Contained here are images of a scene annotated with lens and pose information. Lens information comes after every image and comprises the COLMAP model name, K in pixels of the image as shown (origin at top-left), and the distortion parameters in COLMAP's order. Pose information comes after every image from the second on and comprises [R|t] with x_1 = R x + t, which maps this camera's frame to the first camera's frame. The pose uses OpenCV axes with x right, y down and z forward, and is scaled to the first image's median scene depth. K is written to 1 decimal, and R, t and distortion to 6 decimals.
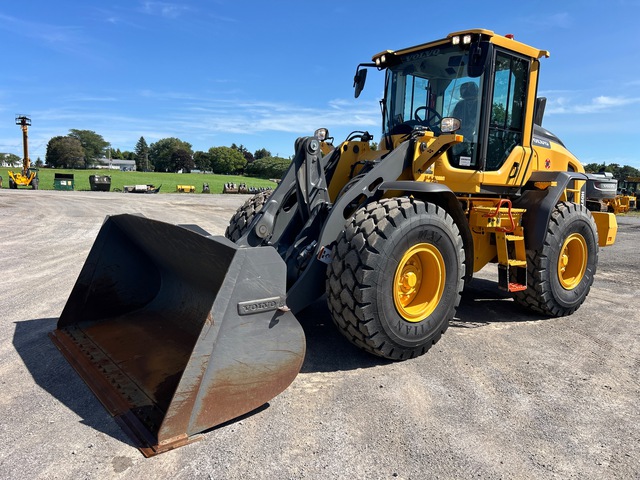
lens RADIAL K [[463.6, 0, 320.0], [0, 463.6, 240.0], [0, 0, 1]] dist [-0.007042, -0.000334]
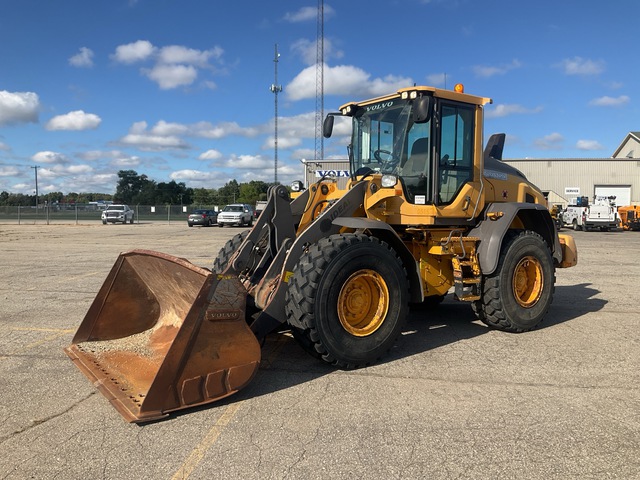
lens RADIAL K [[492.7, 0, 320.0], [0, 492.7, 240.0], [0, 0, 1]] dist [0.001102, -0.000560]
pose [[0.999312, -0.035169, -0.011808, 0.077627], [0.034247, 0.996902, -0.070802, 0.011096], [0.014262, 0.070349, 0.997421, -0.201567]]
